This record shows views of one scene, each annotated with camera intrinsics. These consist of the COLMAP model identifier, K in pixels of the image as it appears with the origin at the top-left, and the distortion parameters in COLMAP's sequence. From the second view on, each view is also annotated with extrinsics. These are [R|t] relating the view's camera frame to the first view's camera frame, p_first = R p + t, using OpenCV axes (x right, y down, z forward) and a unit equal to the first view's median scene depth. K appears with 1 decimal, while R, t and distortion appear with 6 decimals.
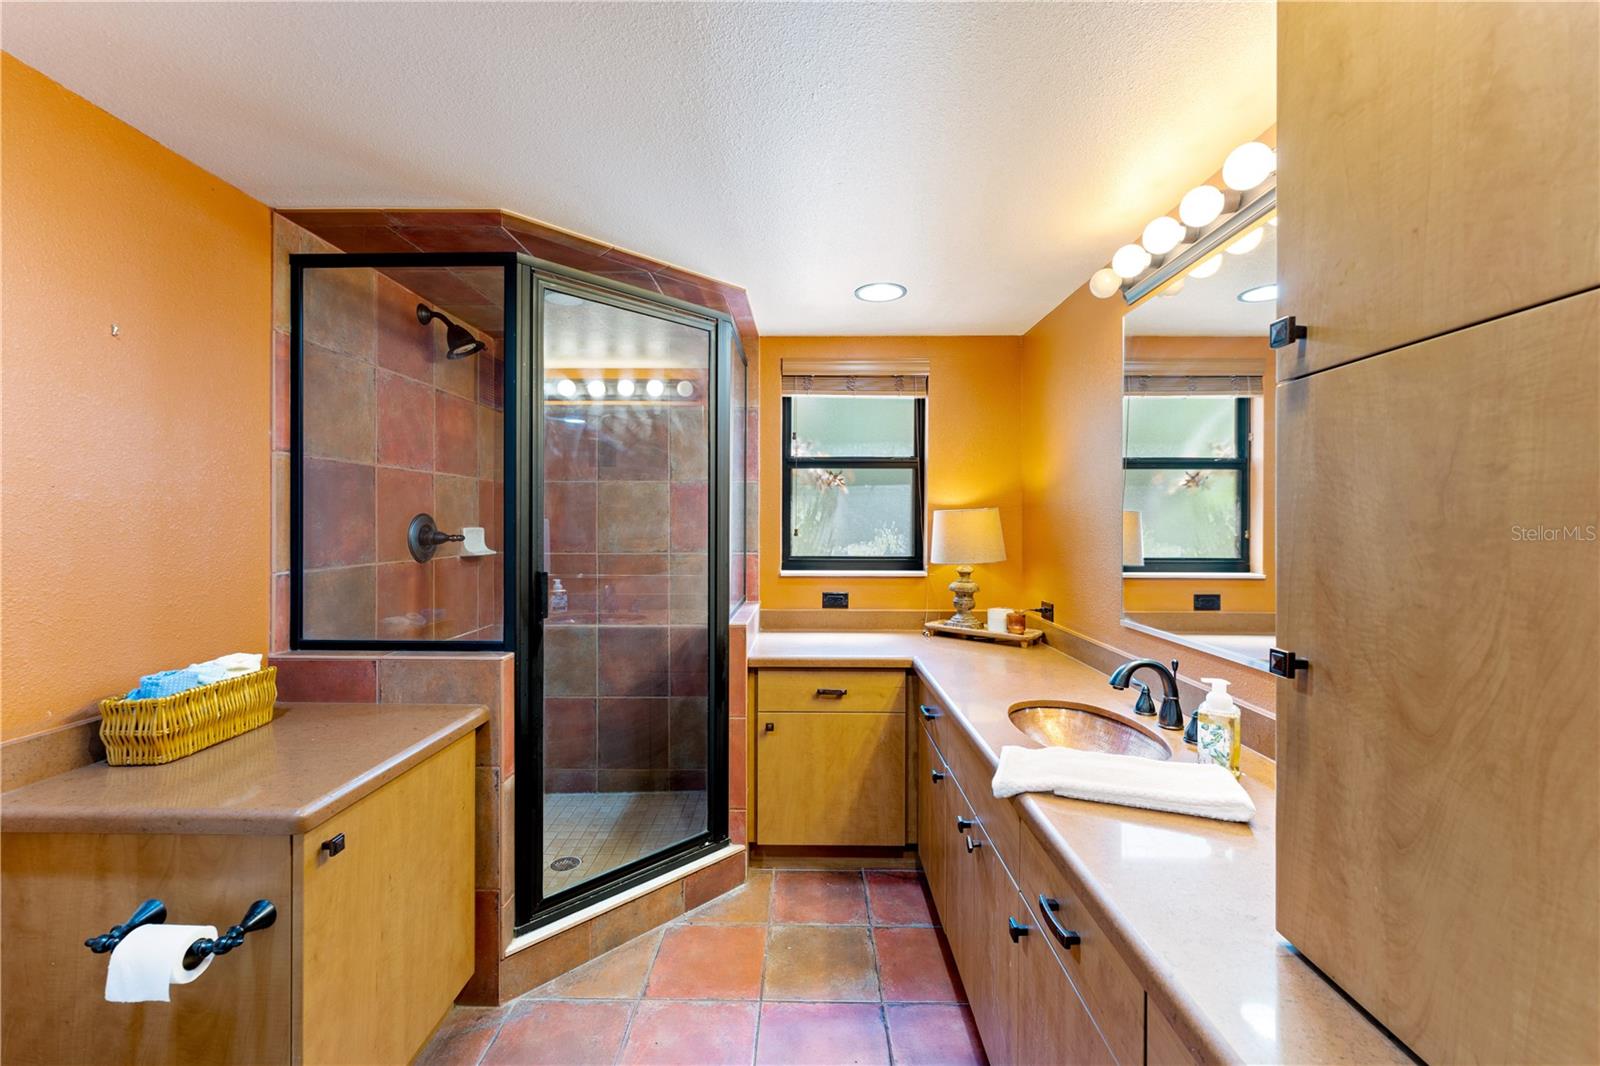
lens RADIAL K [[645.2, 0, 800.0], [0, 645.2, 533.0], [0, 0, 1]] dist [0.000242, 0.000020]
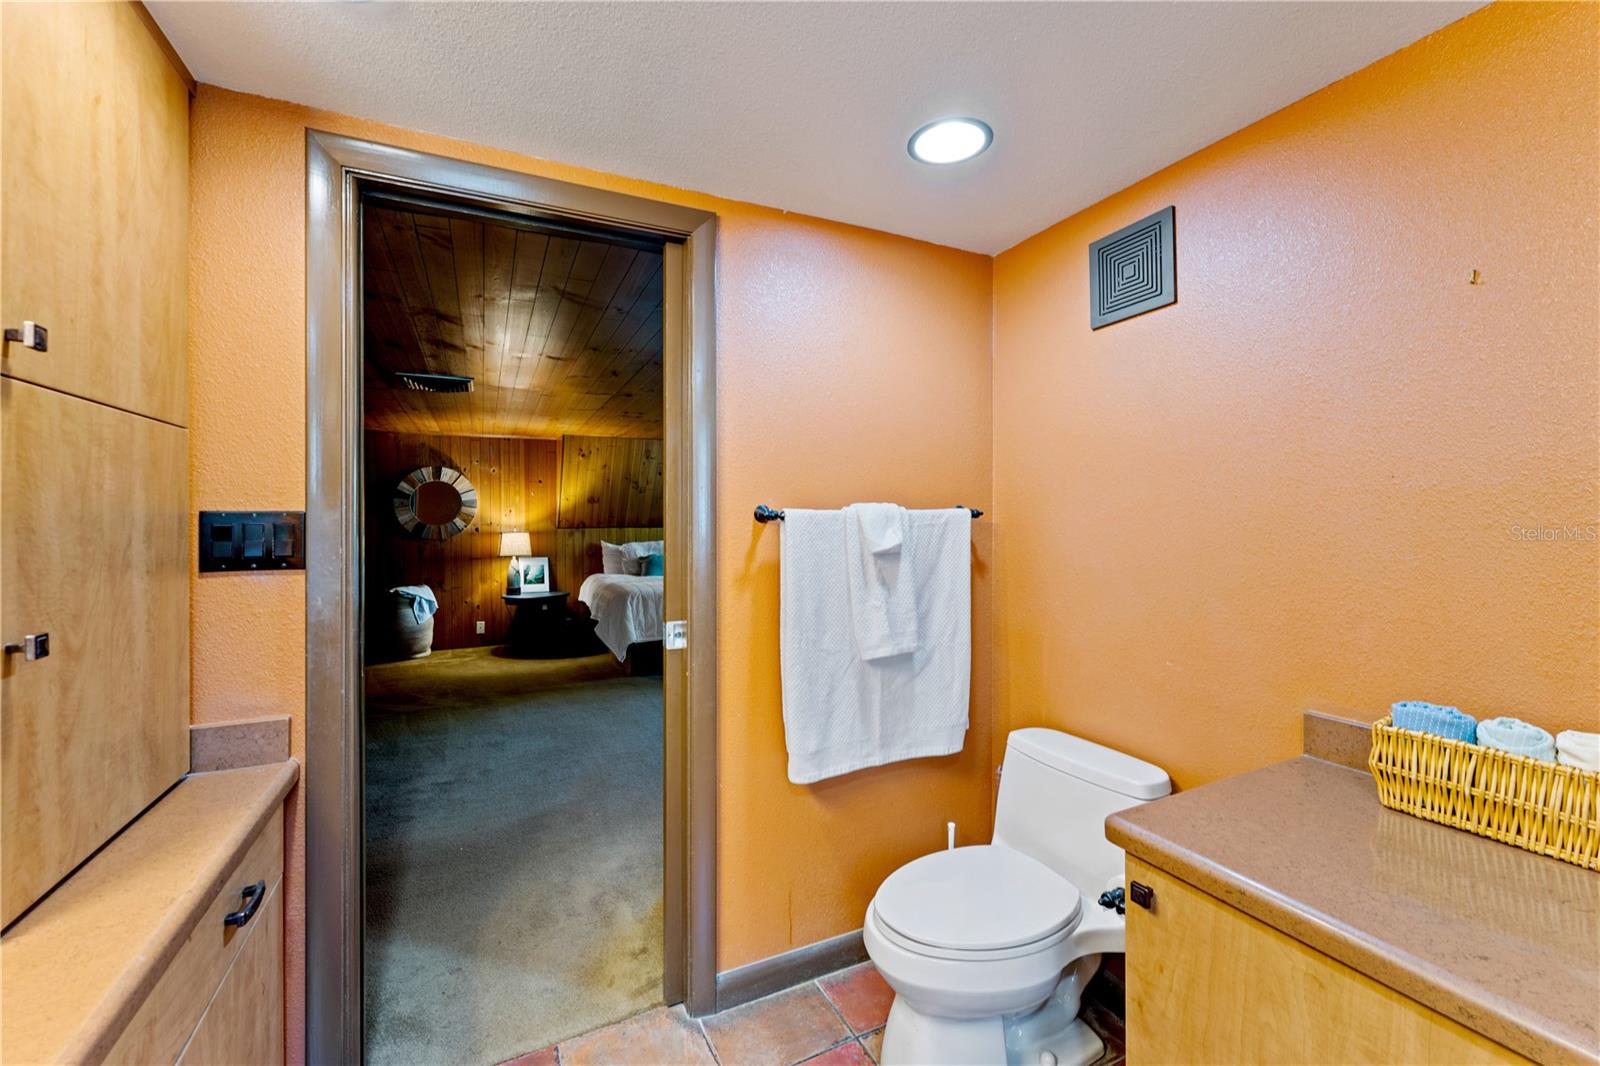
lens RADIAL K [[655.0, 0, 805.8], [0, 655.0, 517.7], [0, 0, 1]] dist [0.000941, 0.000140]
pose [[-0.888842, 0.000010, -0.458214, 0.045061], [-0.005533, 0.999927, 0.010756, -0.012409], [0.458181, 0.012095, -0.888777, 1.033111]]
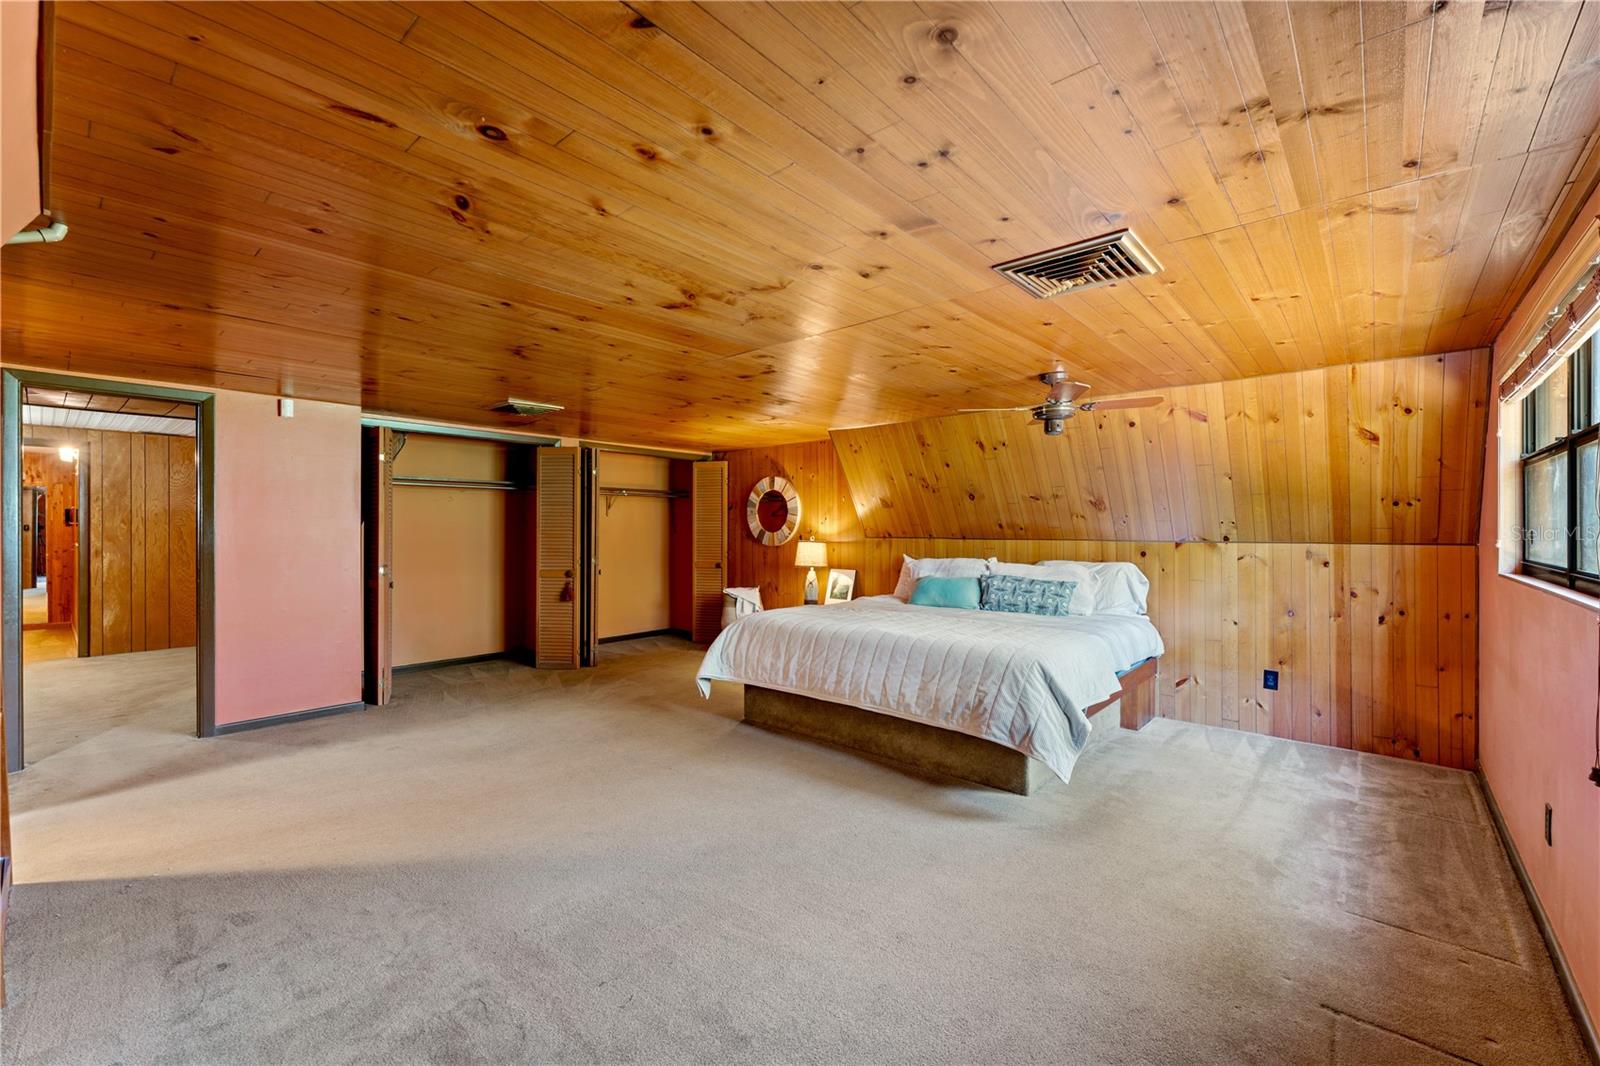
lens RADIAL K [[660.6, 0, 774.6], [0, 660.6, 526.1], [0, 0, 1]] dist [0.002322, 0.000240]
pose [[-0.751219, -0.004201, 0.660039, -2.310184], [0.006010, 0.999895, 0.013205, -0.007367], [-0.660025, 0.013886, -0.751115, -0.224880]]
